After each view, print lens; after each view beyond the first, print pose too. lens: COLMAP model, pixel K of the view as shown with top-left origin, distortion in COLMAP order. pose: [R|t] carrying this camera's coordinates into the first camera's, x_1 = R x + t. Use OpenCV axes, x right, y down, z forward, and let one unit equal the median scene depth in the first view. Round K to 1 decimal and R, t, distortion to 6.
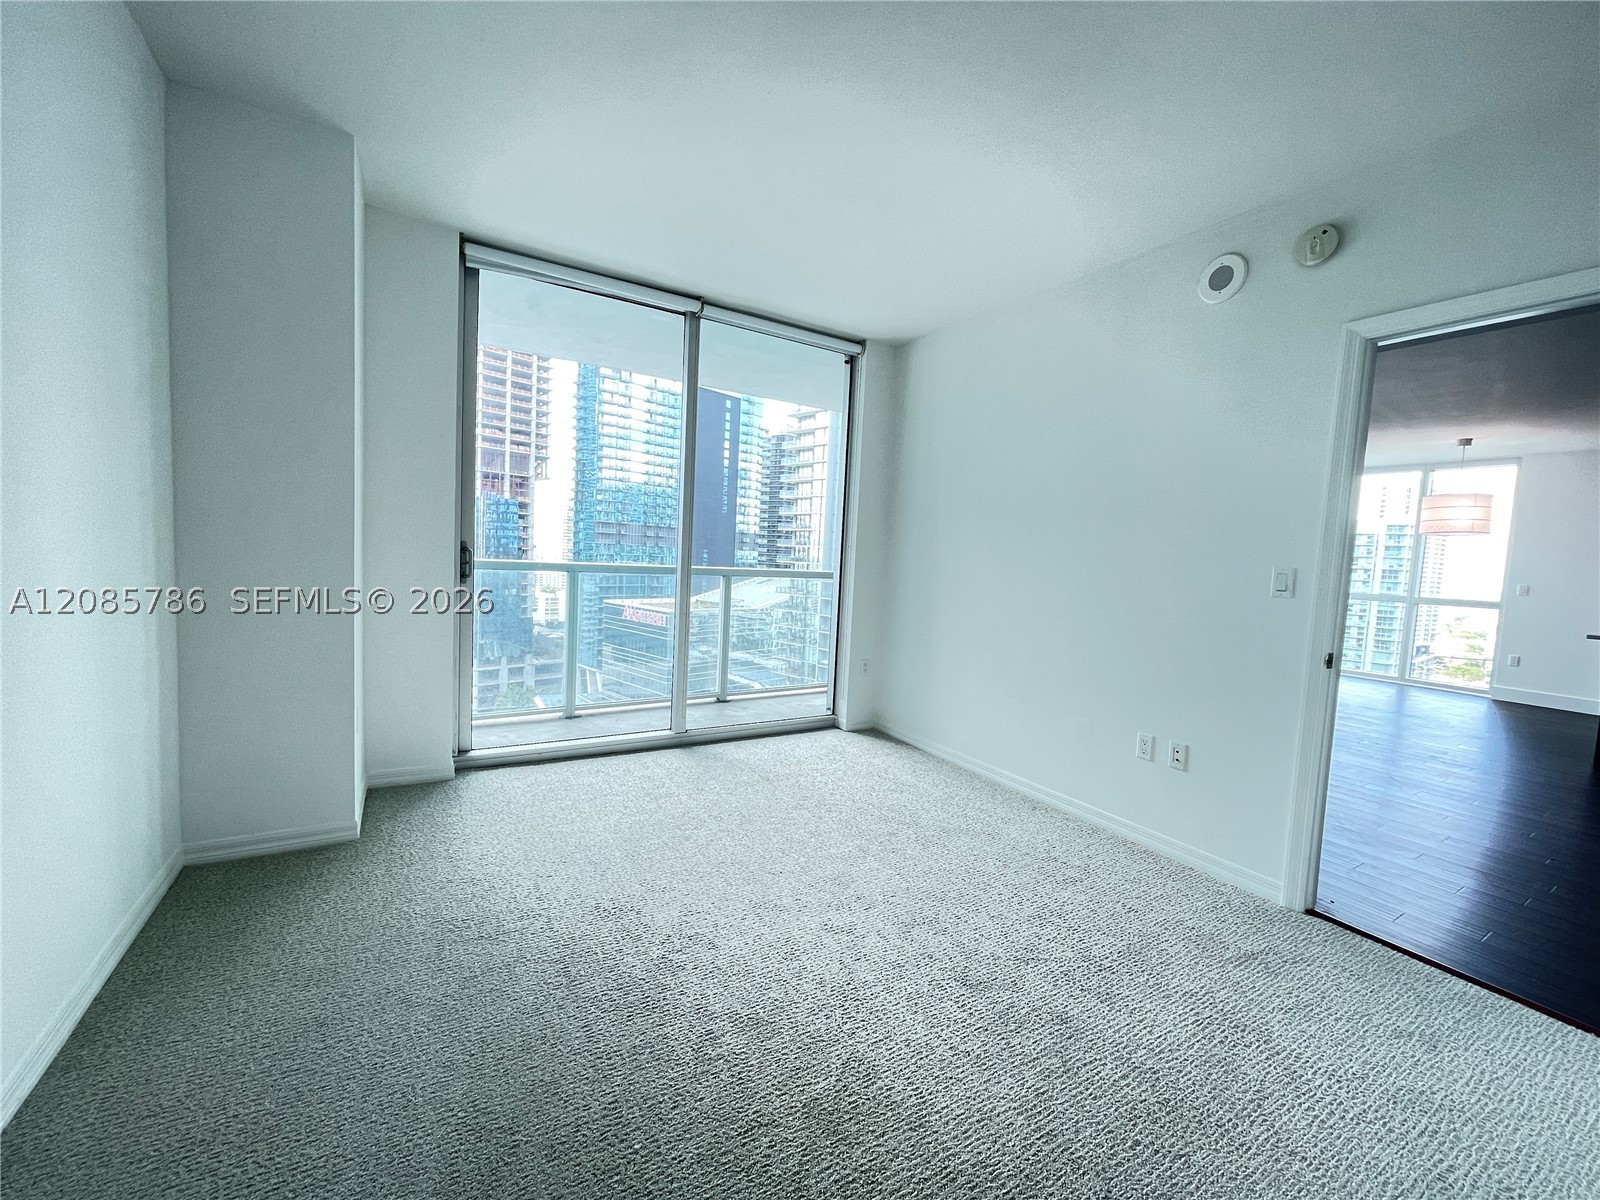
lens RADIAL K [[644.5, 0, 802.8], [0, 644.5, 595.4], [0, 0, 1]] dist [0.000421, 0.000902]
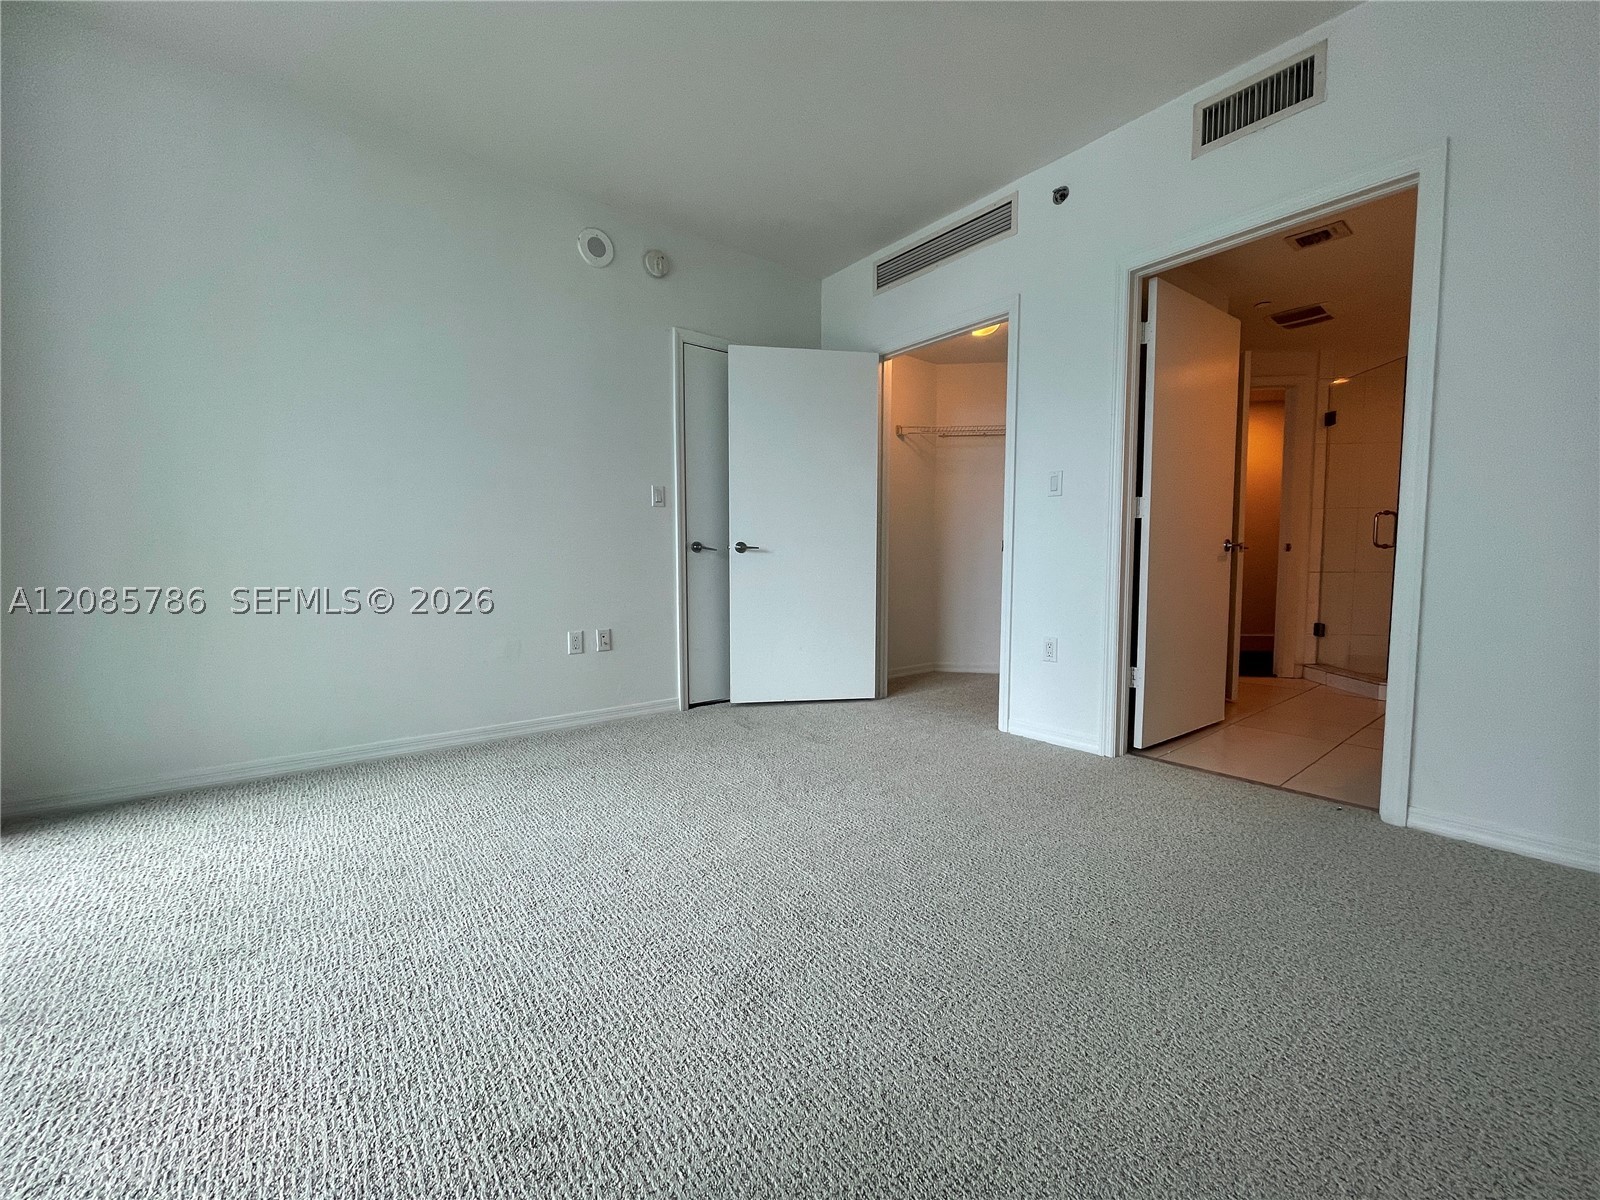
lens RADIAL K [[644.5, 0, 800.6], [0, 644.5, 595.4], [0, 0, 1]] dist [0.000421, 0.000902]
pose [[-0.133912, -0.109675, 0.984906, -0.702998], [0.059333, 0.991187, 0.118441, 0.045724], [-0.989215, 0.074299, -0.126225, 0.832480]]
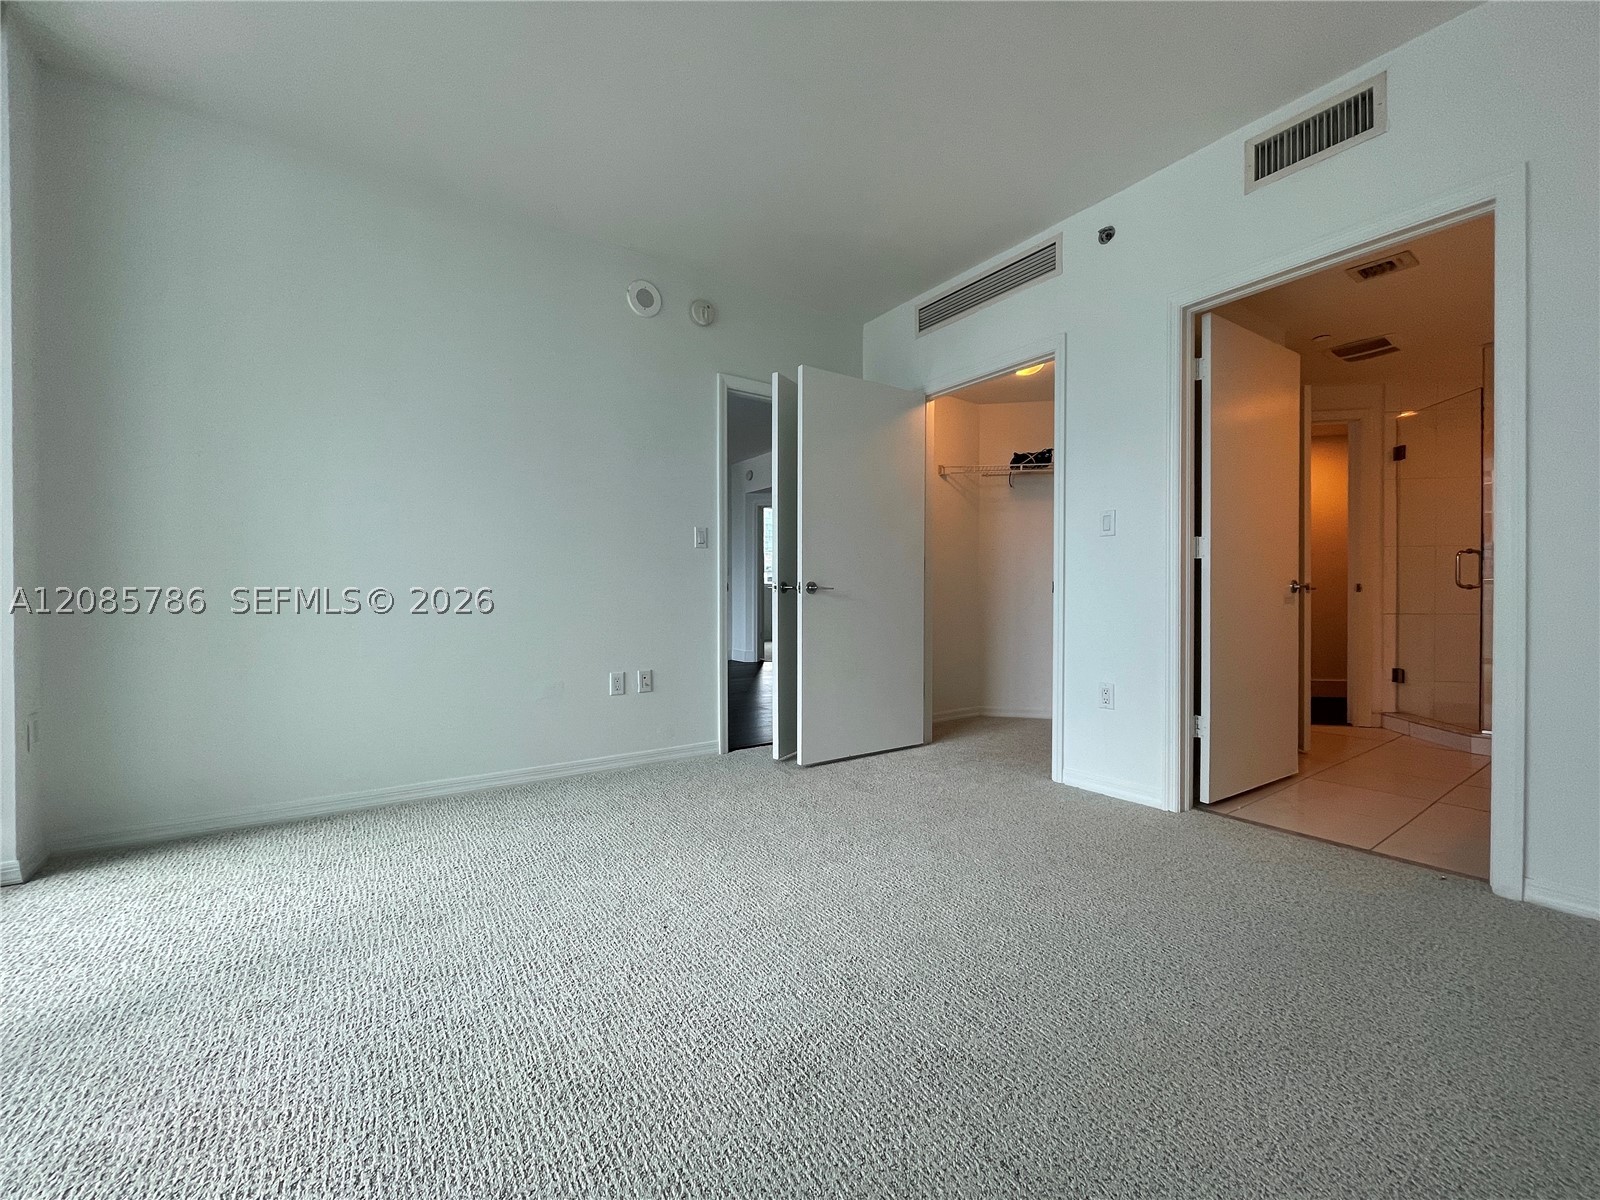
lens RADIAL K [[644.5, 0, 801.1], [0, 644.5, 594.8], [0, 0, 1]] dist [0.000421, 0.000902]
pose [[-0.075614, -0.049925, 0.995887, -0.682816], [0.062008, 0.996577, 0.054667, 0.041042], [-0.995207, 0.065887, -0.072260, 0.838041]]
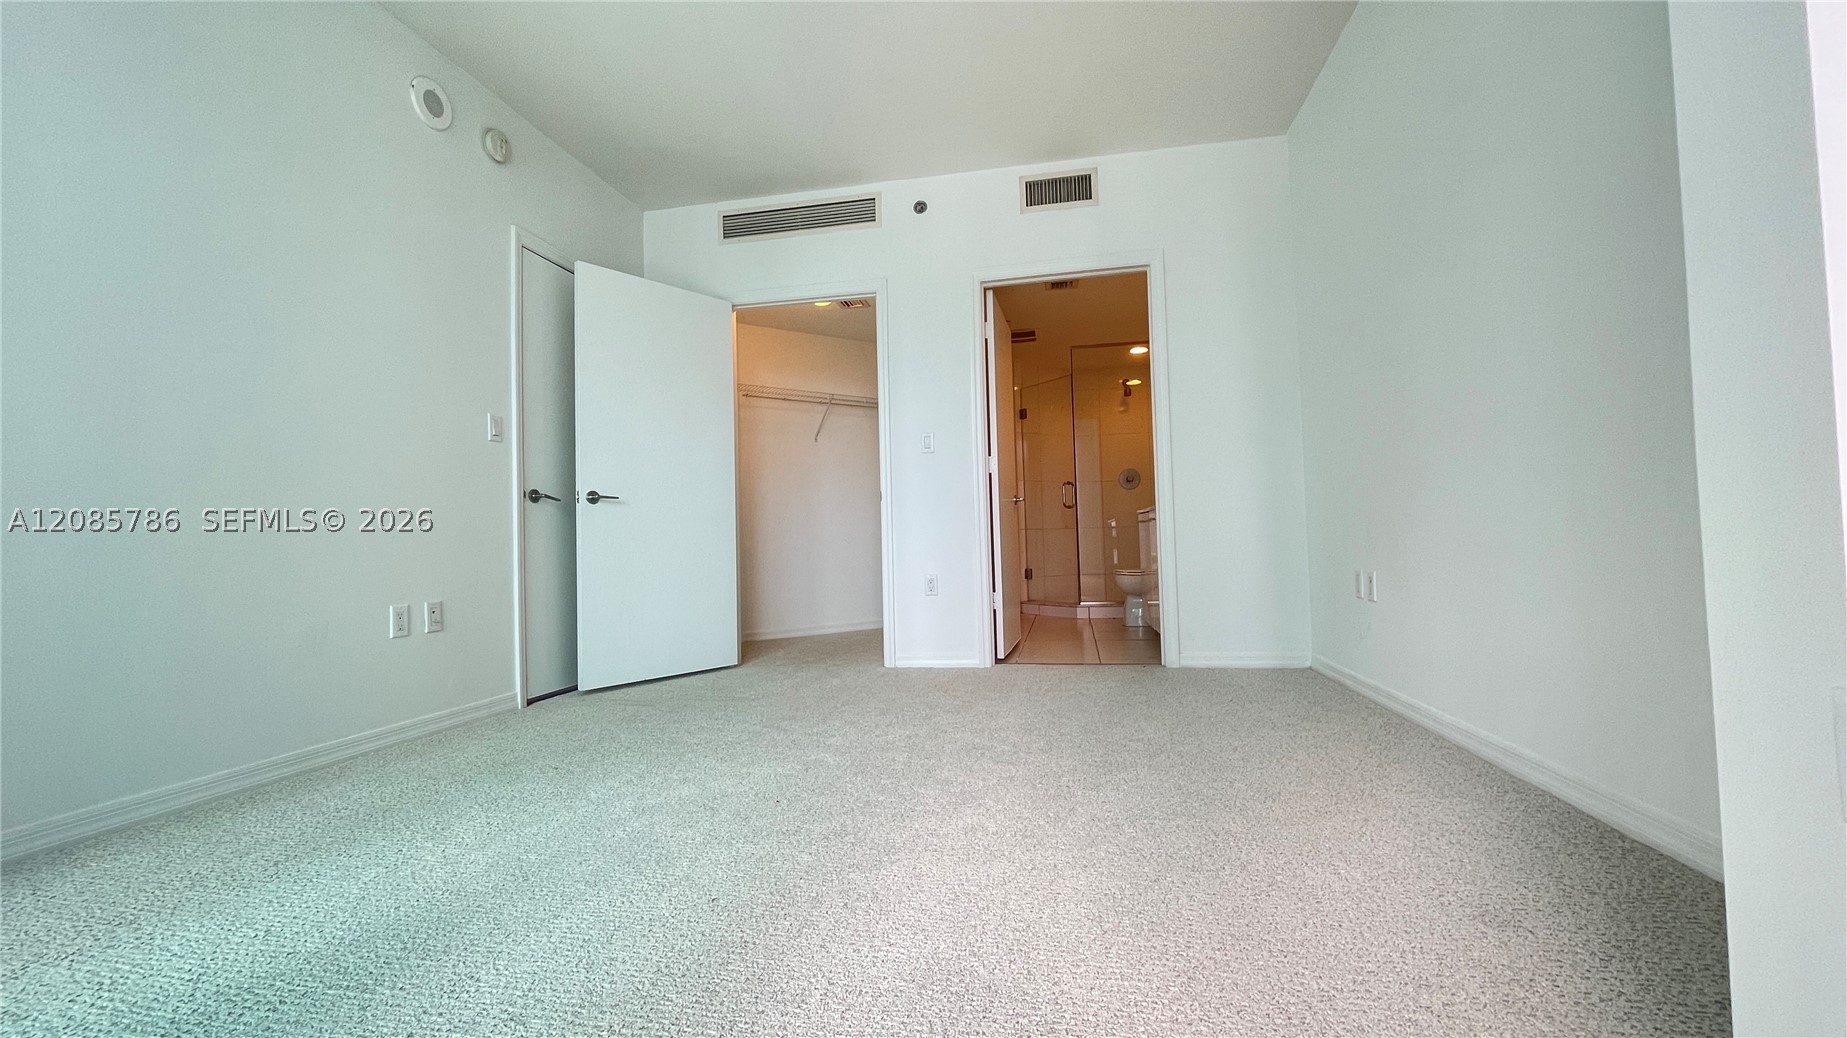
lens RADIAL K [[743.0, 0, 918.6], [0, 743.0, 511.1], [0, 0, 1]] dist [0.001697, -0.000932]
pose [[-0.742792, 0.000952, 0.669521, -0.631892], [0.036242, 0.998590, 0.038788, 0.094805], [-0.668541, 0.053076, -0.741779, 1.390903]]
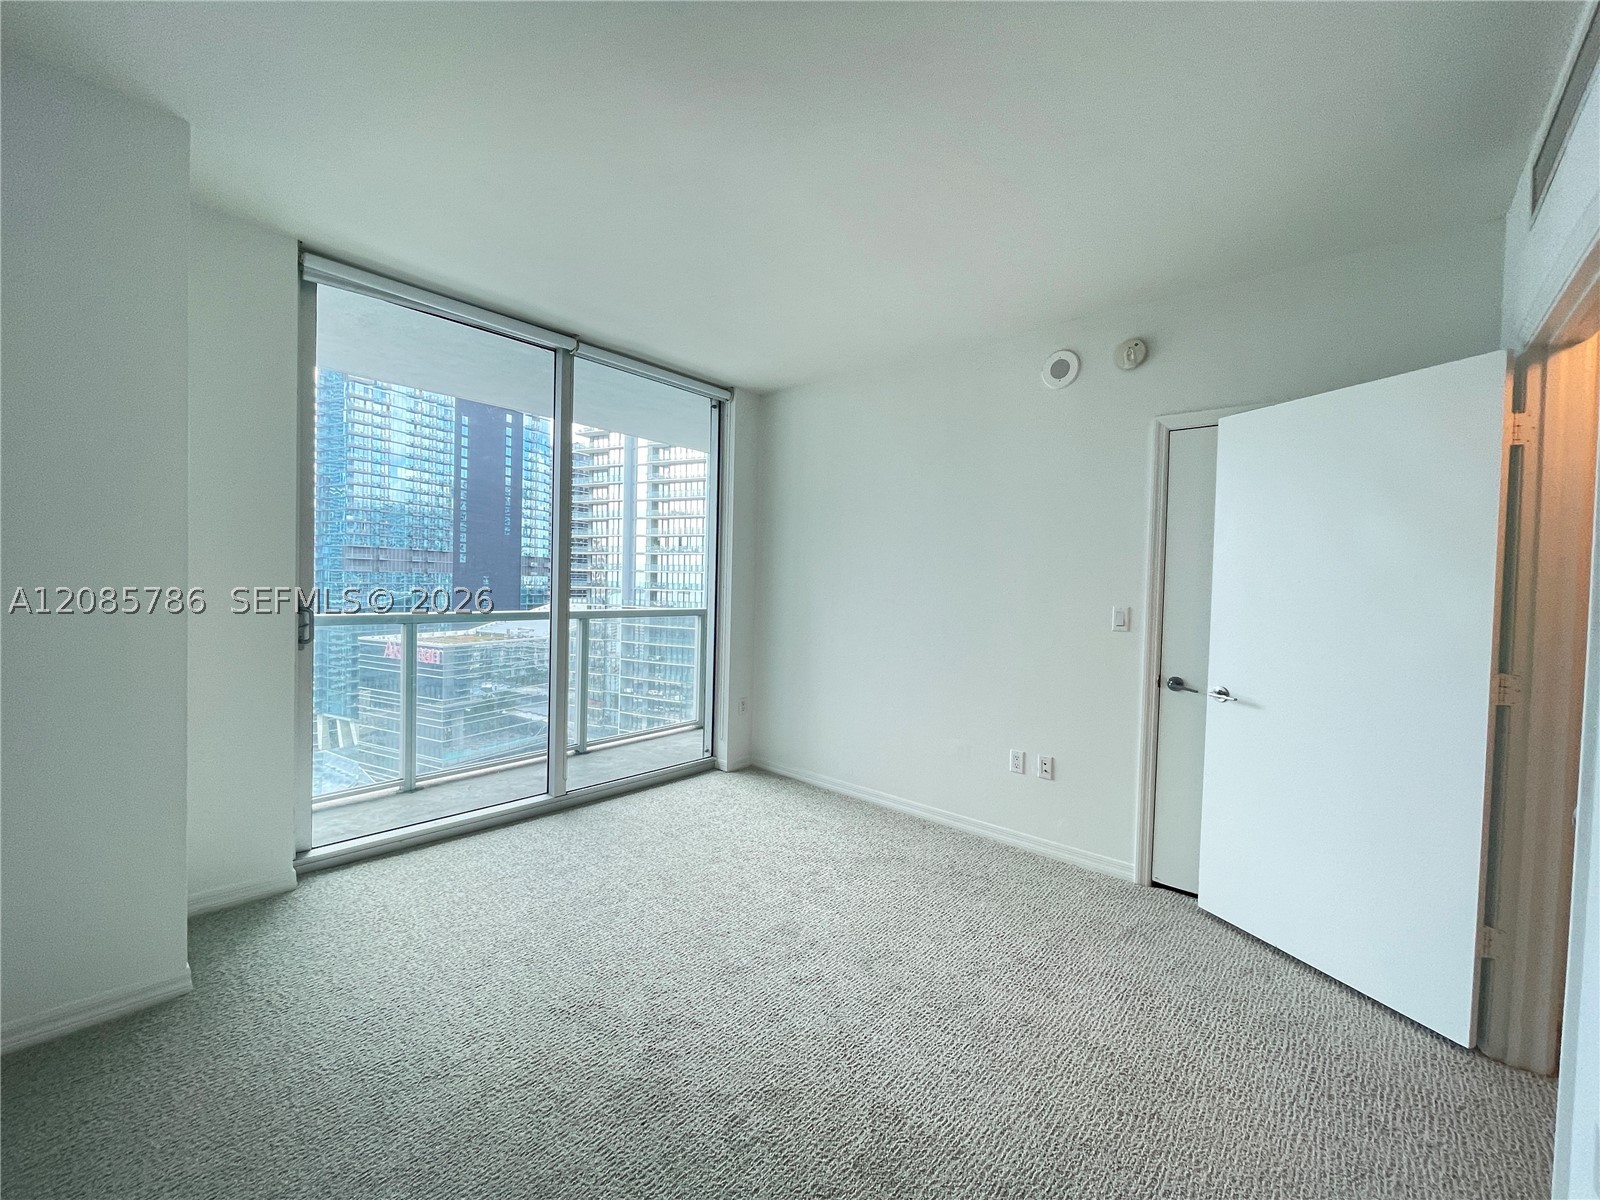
lens RADIAL K [[644.5, 0, 798.3], [0, 644.5, 594.5], [0, 0, 1]] dist [0.000421, 0.000902]
pose [[0.952833, -0.029244, 0.302084, -0.206660], [0.039509, 0.998829, -0.027925, -0.053879], [-0.300914, 0.038543, 0.952872, 0.004218]]
